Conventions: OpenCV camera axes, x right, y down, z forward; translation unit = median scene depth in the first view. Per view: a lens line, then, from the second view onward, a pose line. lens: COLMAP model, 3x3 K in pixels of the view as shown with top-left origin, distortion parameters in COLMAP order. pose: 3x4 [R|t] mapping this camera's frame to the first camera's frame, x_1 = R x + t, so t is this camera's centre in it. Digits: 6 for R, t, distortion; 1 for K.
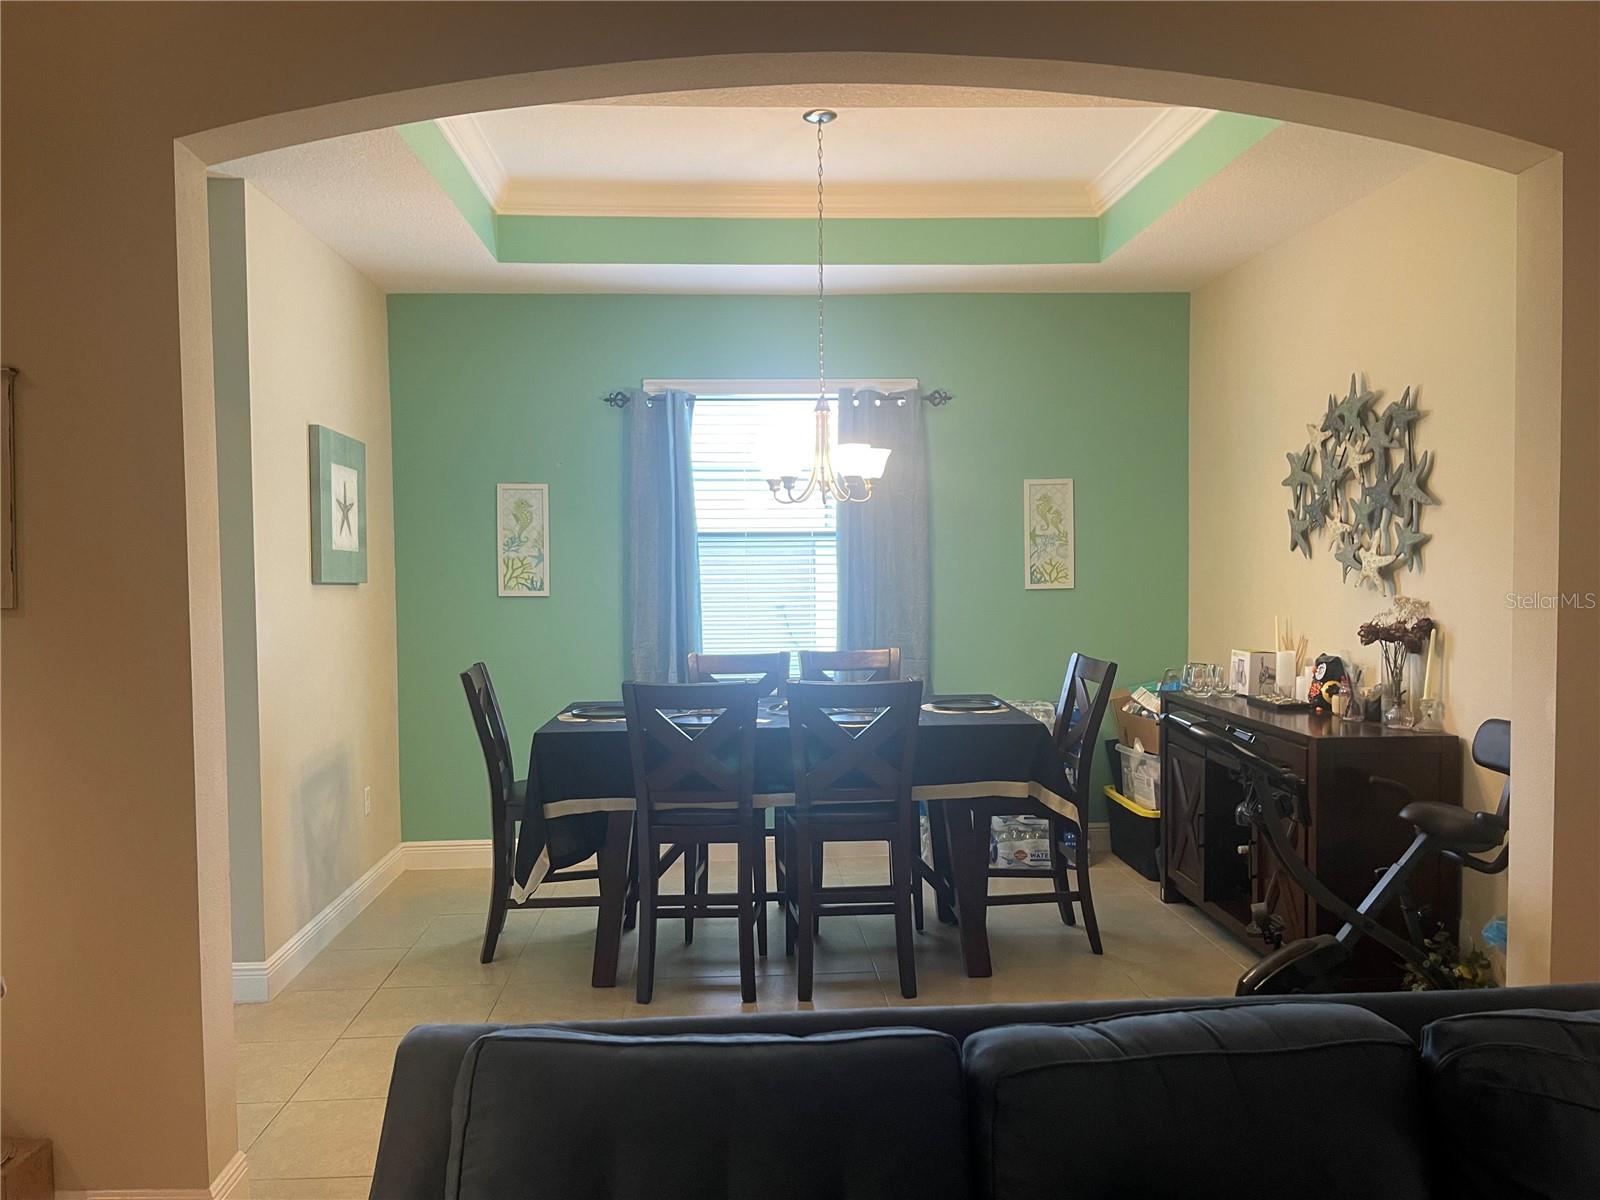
lens RADIAL K [[1200.4, 0, 791.9], [0, 1200.4, 603.2], [0, 0, 1]] dist [0.056925, -0.055703]
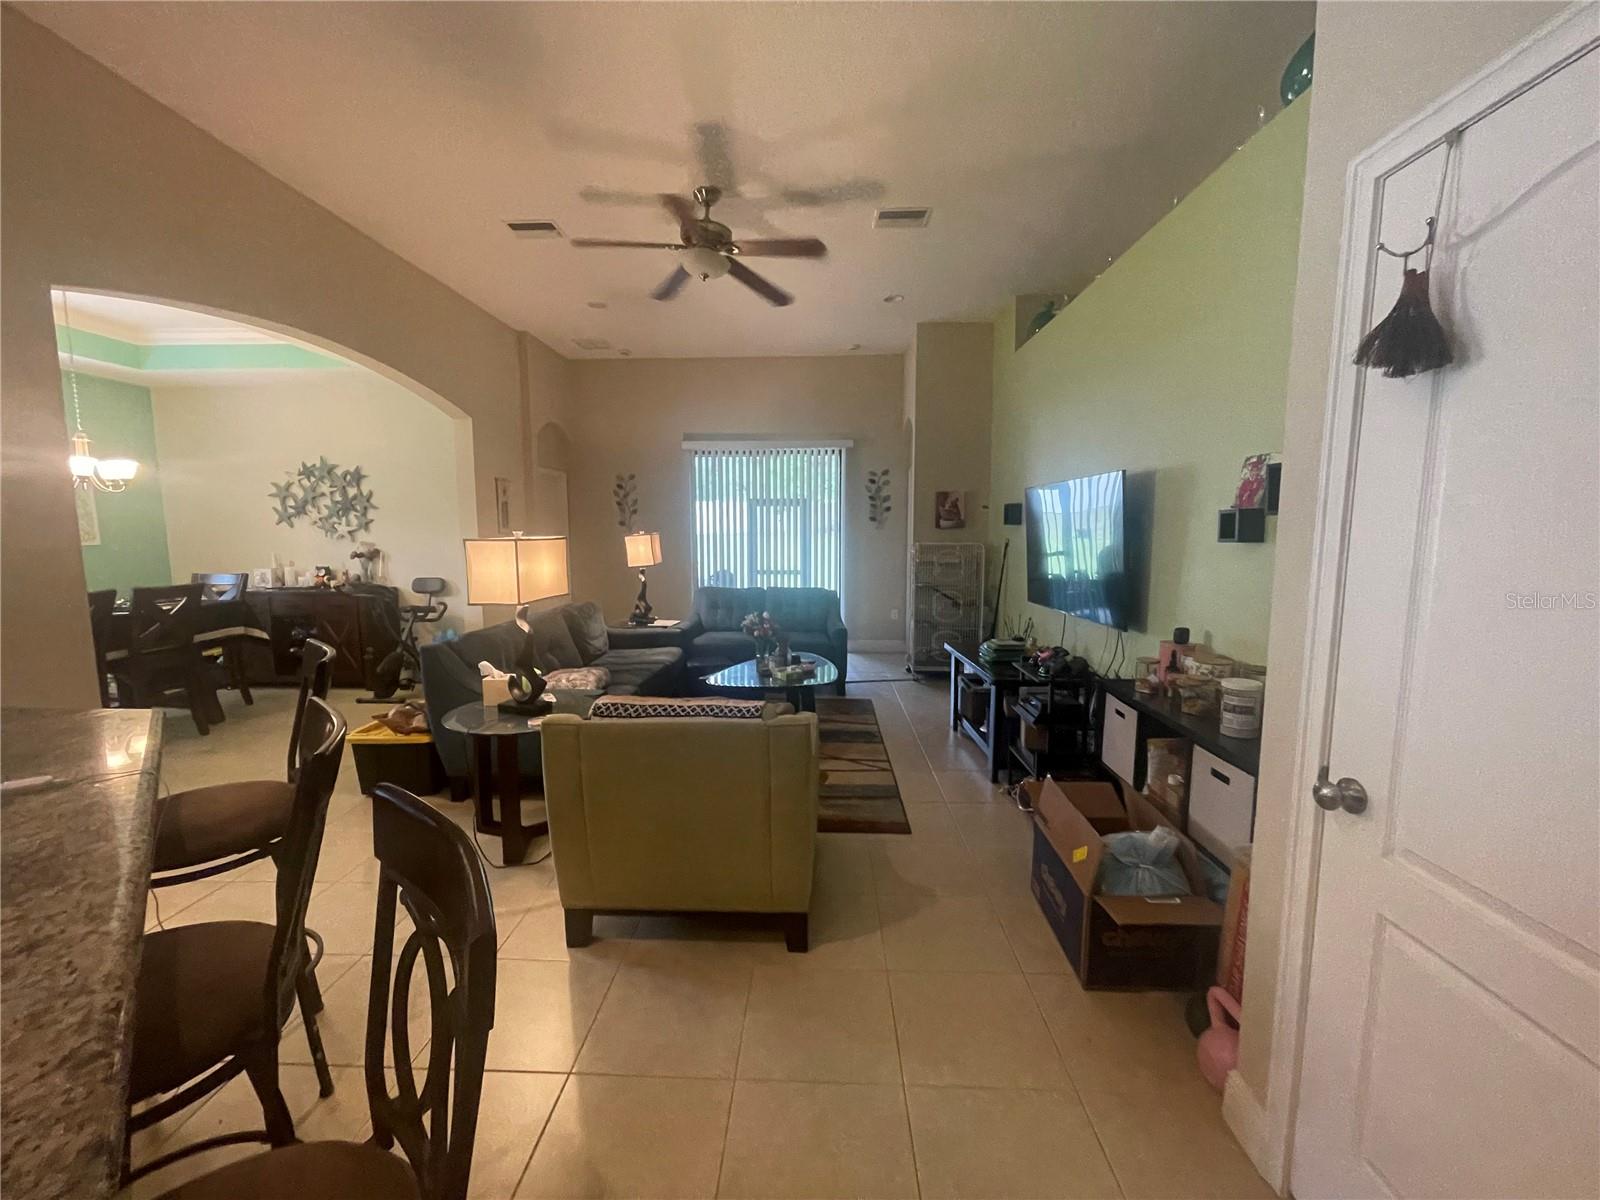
lens RADIAL K [[638.3, 0, 794.4], [0, 638.3, 597.9], [0, 0, 1]] dist [-0.000272, -0.000892]
pose [[0.092847, -0.093747, 0.991257, -0.779091], [0.043975, 0.994972, 0.089979, 0.031574], [-0.994709, 0.035236, 0.096503, -0.109396]]
